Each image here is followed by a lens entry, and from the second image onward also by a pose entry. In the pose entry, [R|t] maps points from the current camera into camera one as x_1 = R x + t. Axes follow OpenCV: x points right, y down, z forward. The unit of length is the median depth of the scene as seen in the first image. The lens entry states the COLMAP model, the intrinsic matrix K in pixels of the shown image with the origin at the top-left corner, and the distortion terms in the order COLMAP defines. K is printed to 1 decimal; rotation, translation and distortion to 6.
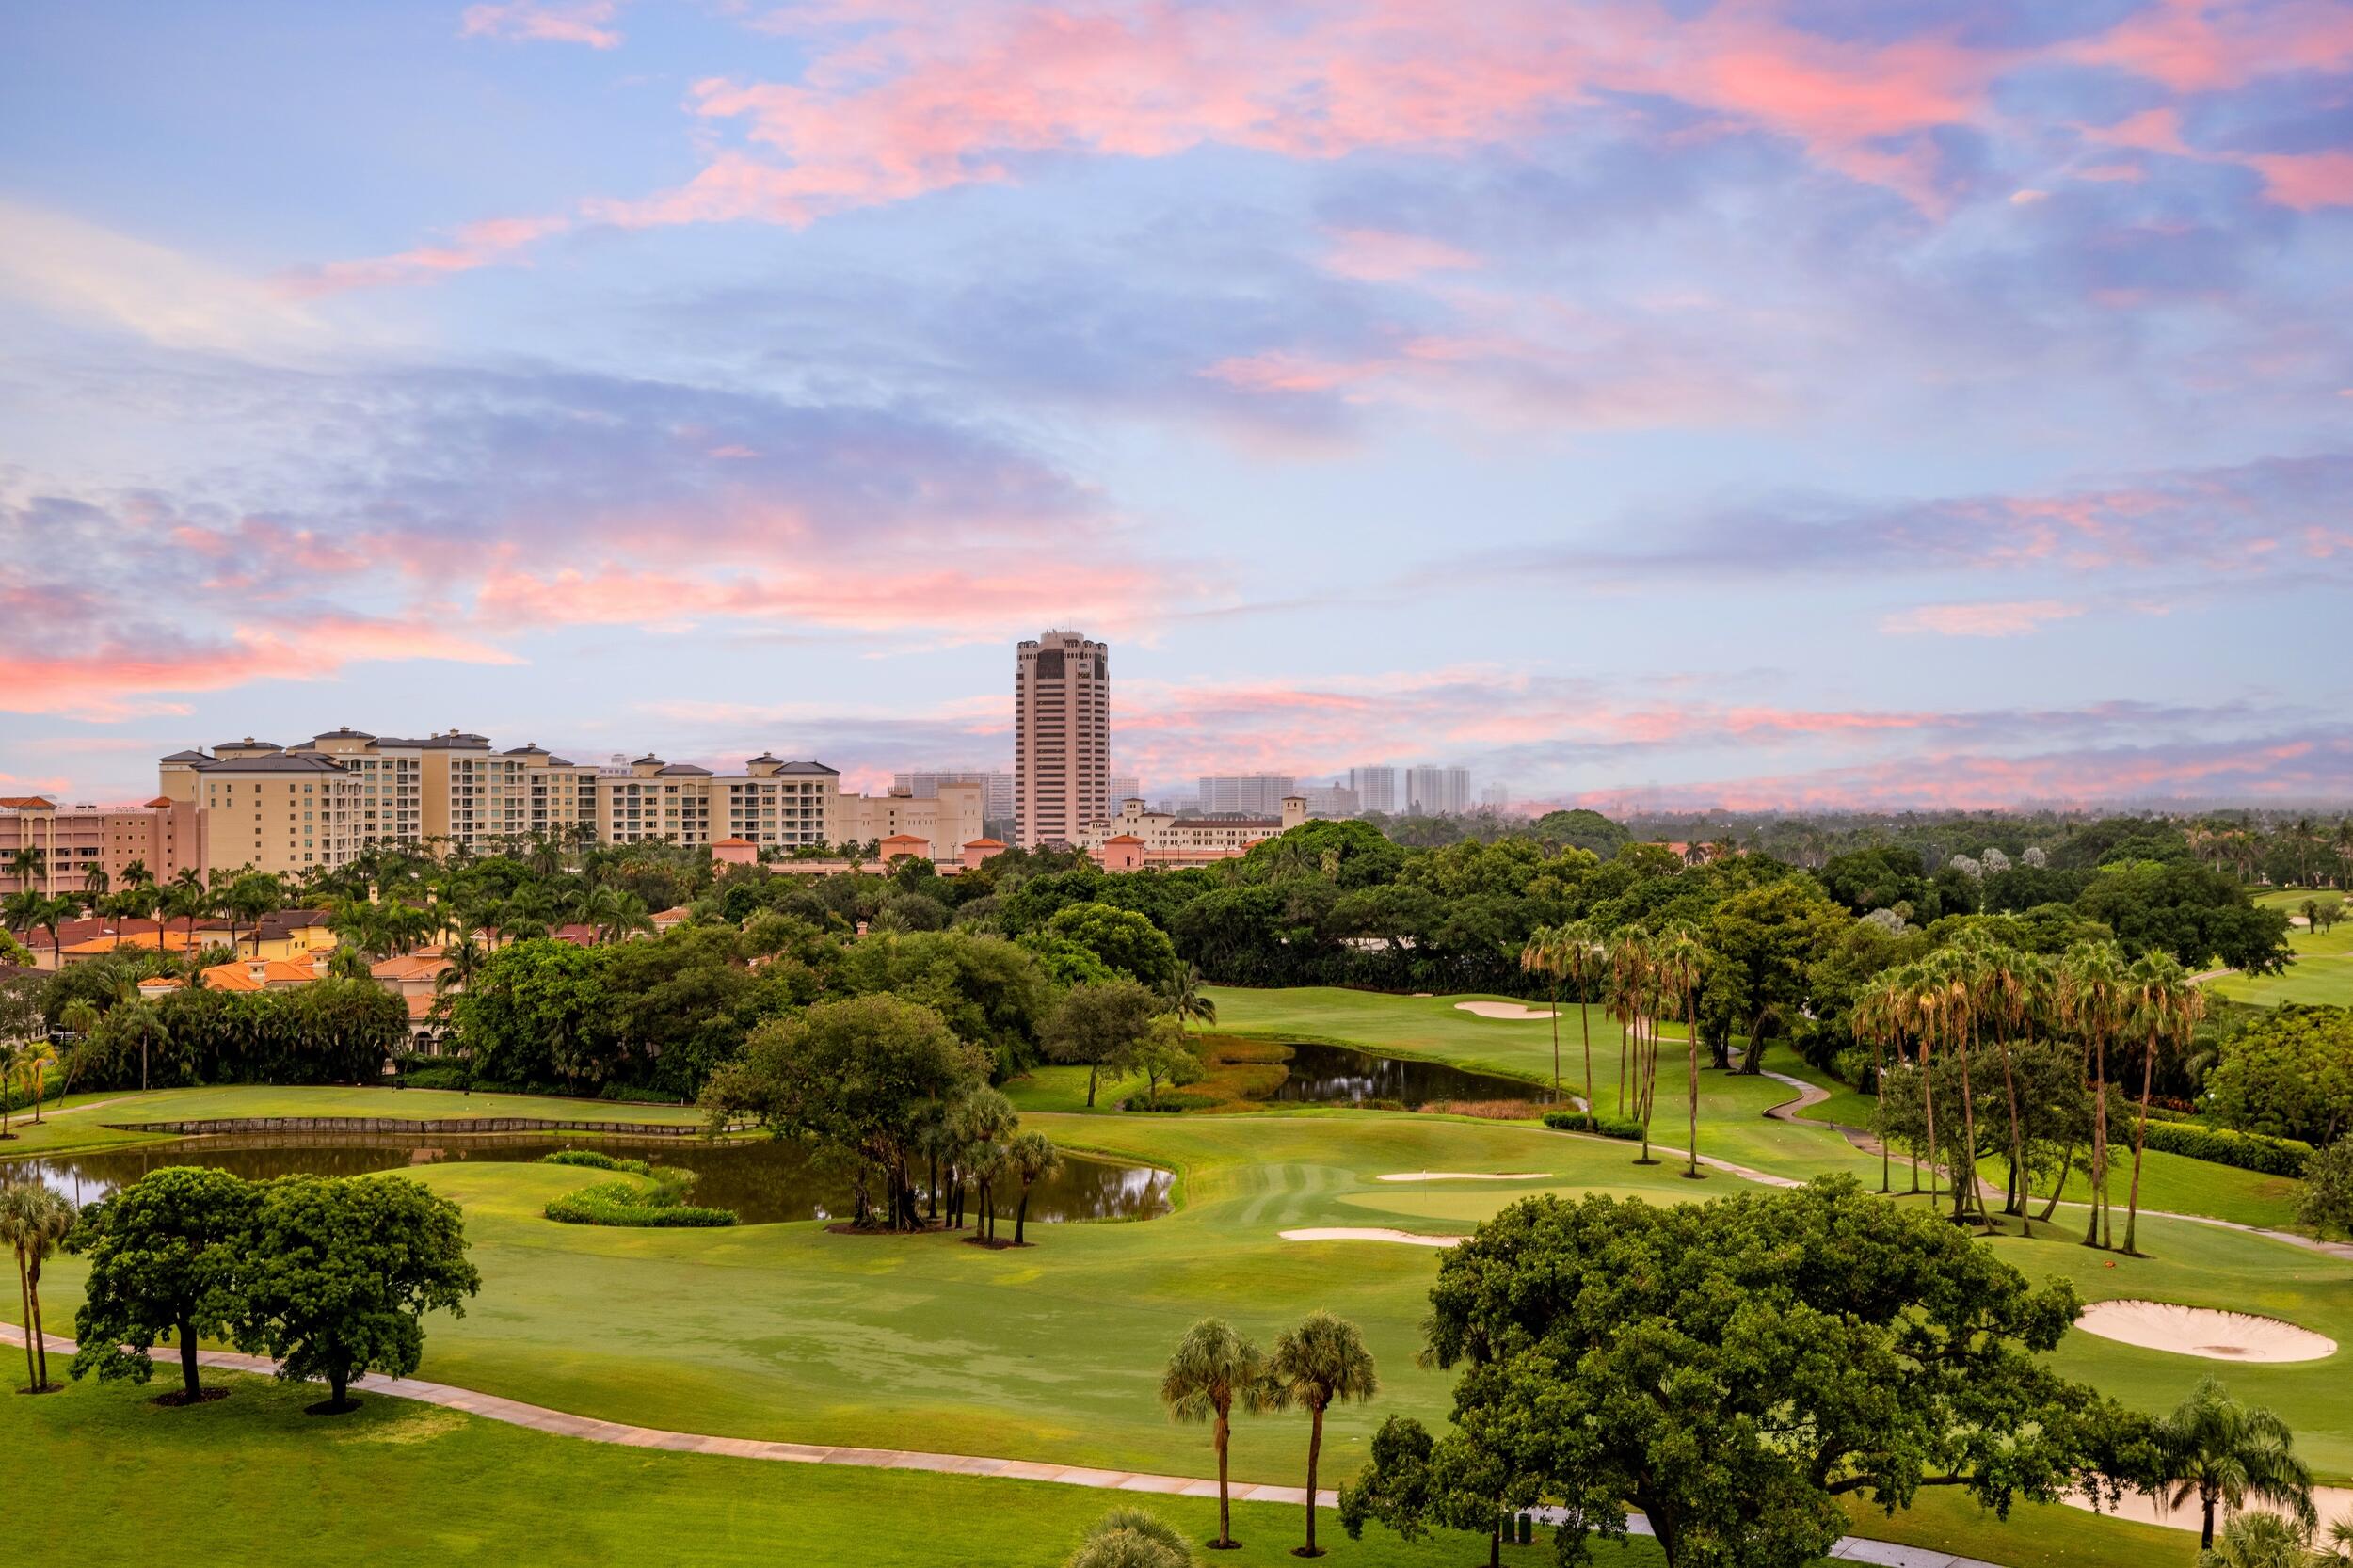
lens RADIAL K [[2423.2, 0, 1178.0], [0, 2423.2, 785.2], [0, 0, 1]] dist [0.001494, 0.000000]
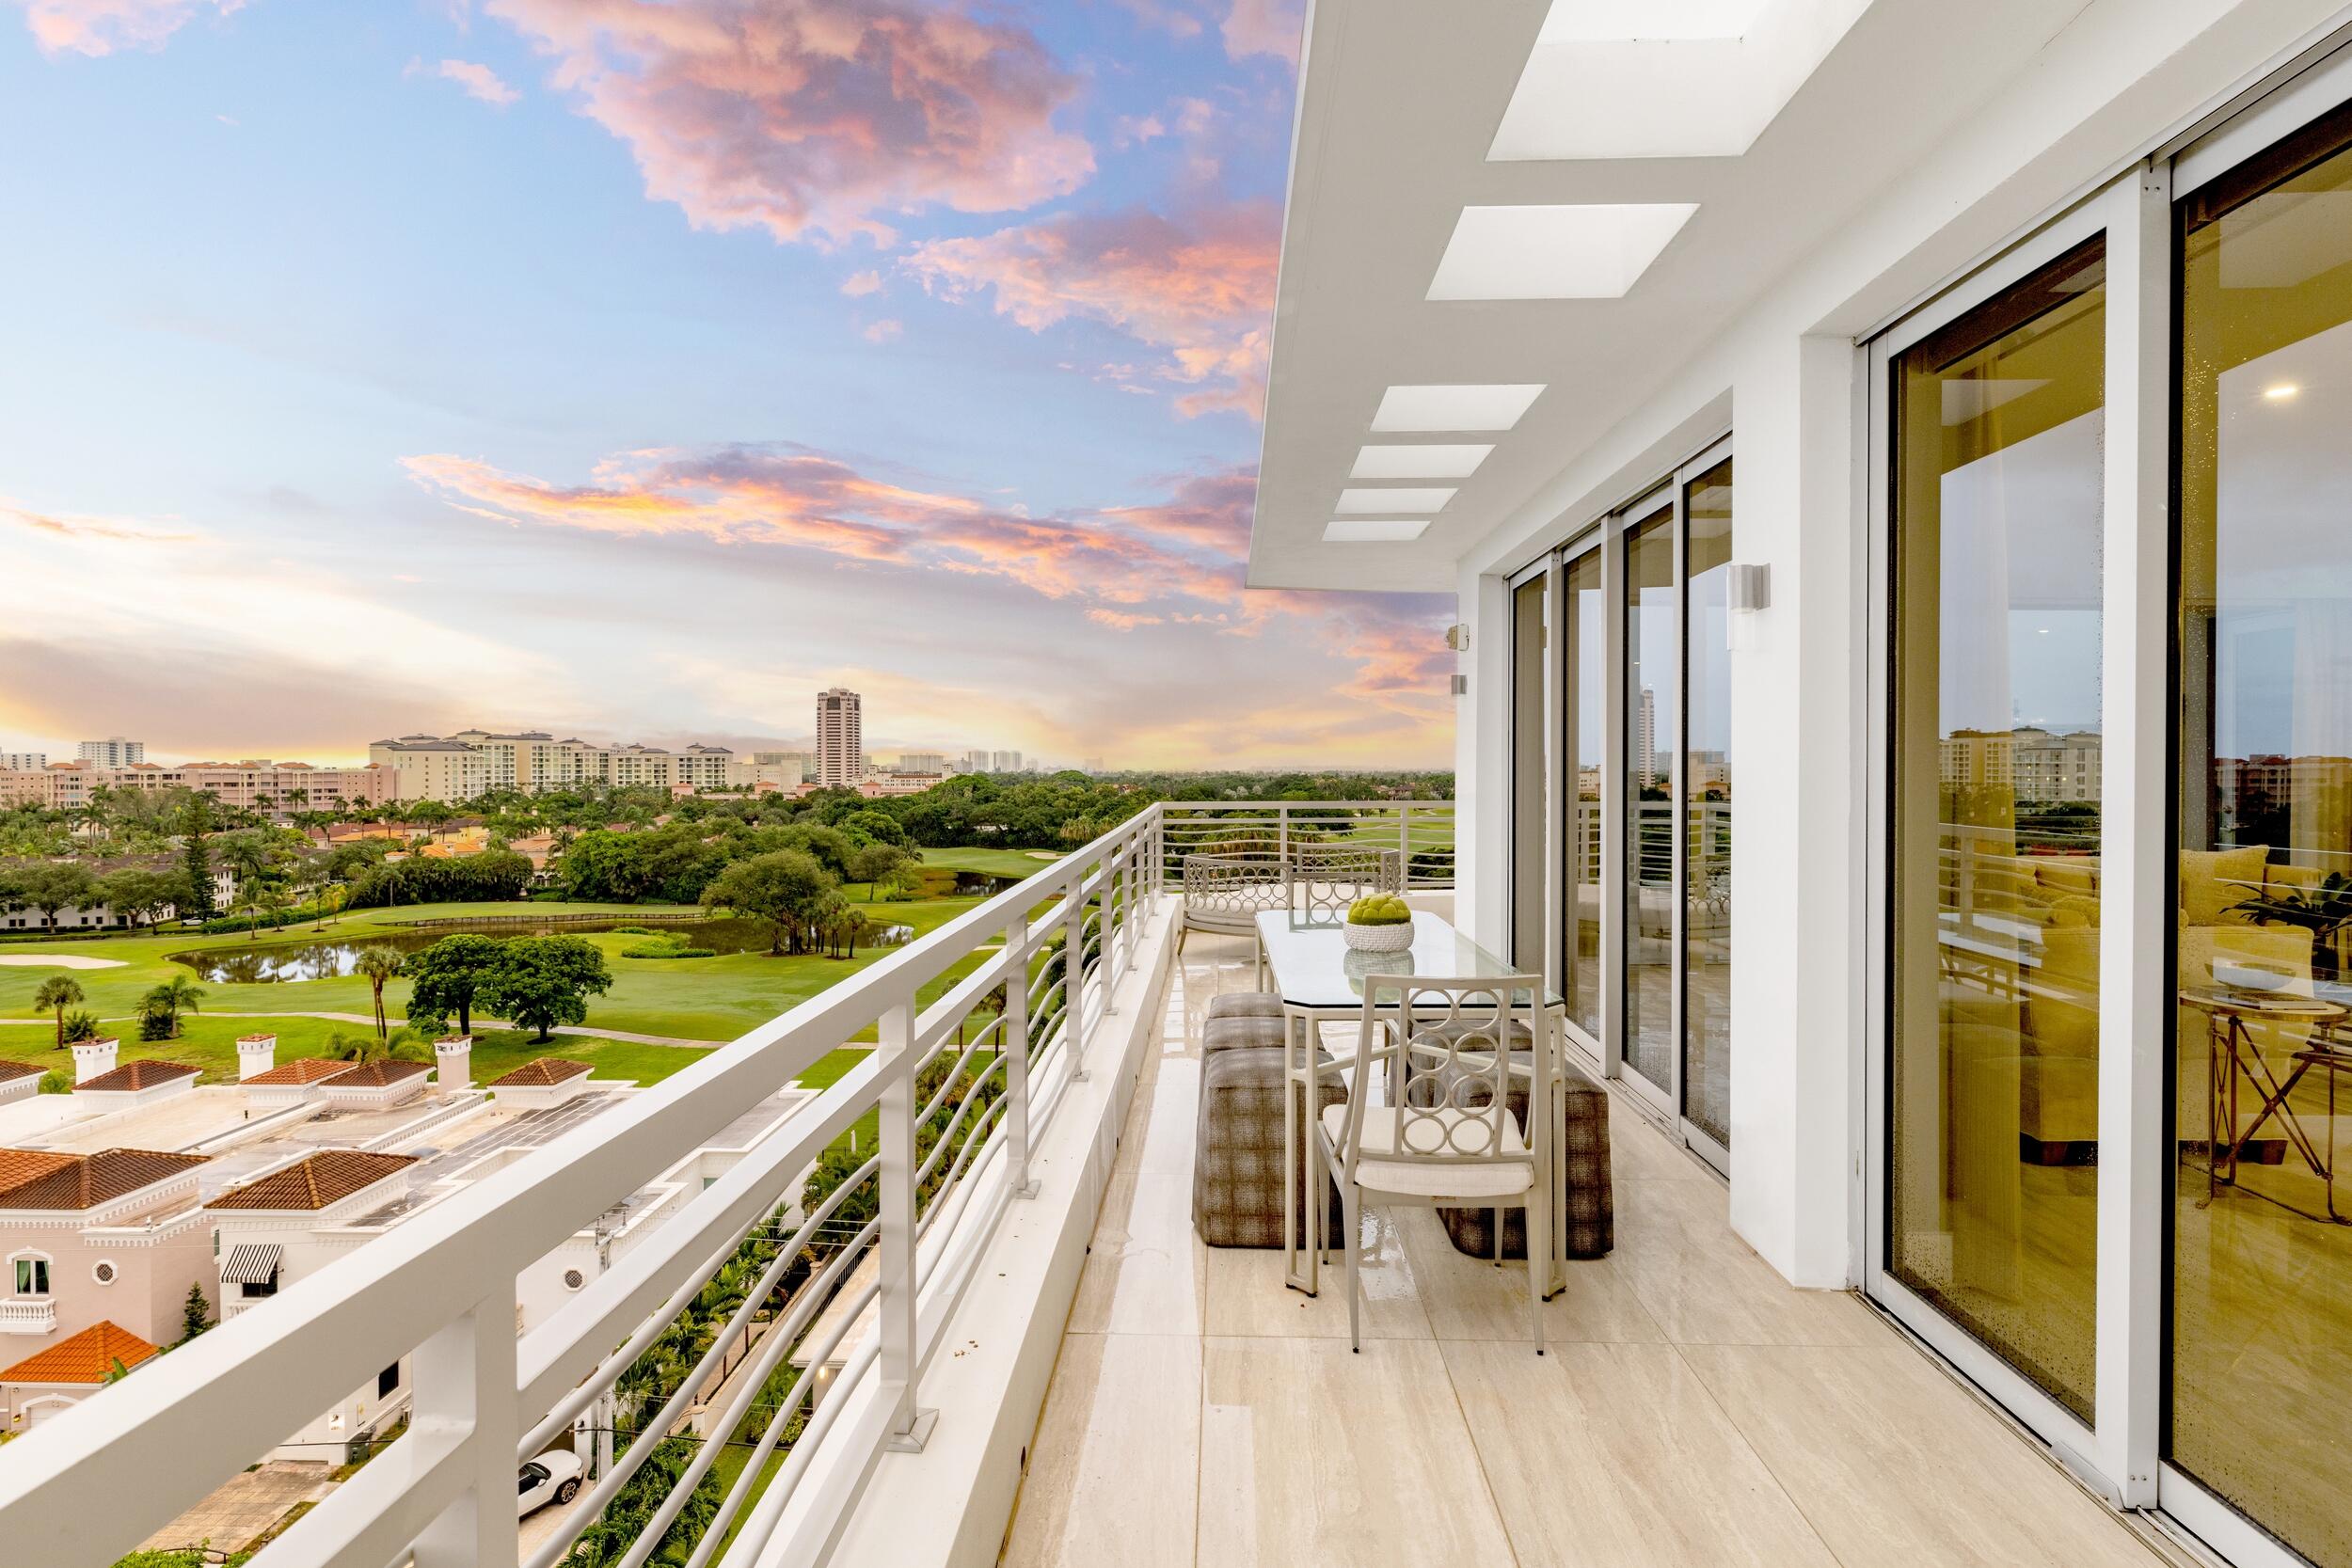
lens RADIAL K [[1204.4, 0, 1176.4], [0, 1204.4, 770.3], [0, 0, 1]] dist [0.004176, 0.000707]
pose [[0.957930, 0.001199, 0.287001, -0.081981], [-0.003930, 0.999952, 0.008939, -0.000574], [-0.286977, -0.009690, 0.957889, -0.155525]]
